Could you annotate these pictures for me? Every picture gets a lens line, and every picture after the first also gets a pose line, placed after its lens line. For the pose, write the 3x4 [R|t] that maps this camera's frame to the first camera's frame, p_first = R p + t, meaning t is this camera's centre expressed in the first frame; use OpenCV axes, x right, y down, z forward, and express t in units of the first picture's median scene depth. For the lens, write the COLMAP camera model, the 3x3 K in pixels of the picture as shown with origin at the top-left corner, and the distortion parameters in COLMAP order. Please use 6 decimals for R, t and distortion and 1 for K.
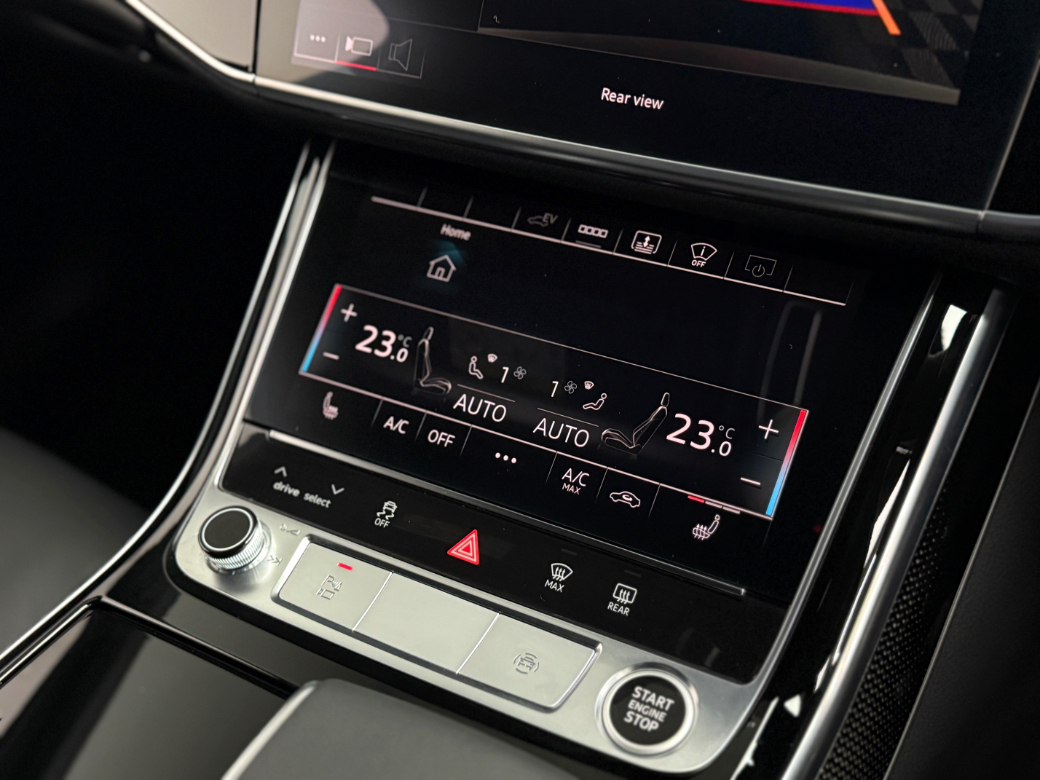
lens RADIAL K [[1241.1, 0, 520.0], [0, 1241.1, 390.0], [0, 0, 1]] dist [0.129816, -0.371616]
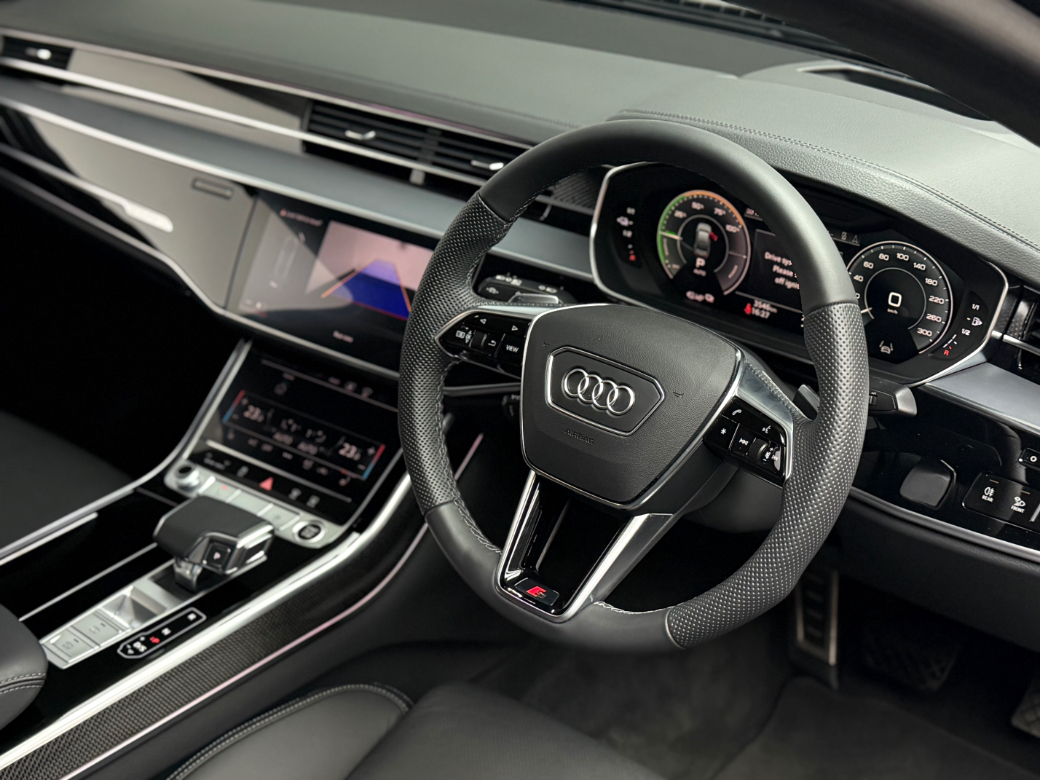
lens RADIAL K [[1243.7, 0, 520.0], [0, 1243.7, 390.0], [0, 0, 1]] dist [-0.008870, -0.014140]
pose [[0.991708, 0.125943, -0.025578, 0.537027], [-0.128483, 0.976035, -0.175634, 0.320476], [0.002845, 0.177464, 0.984123, -1.697492]]
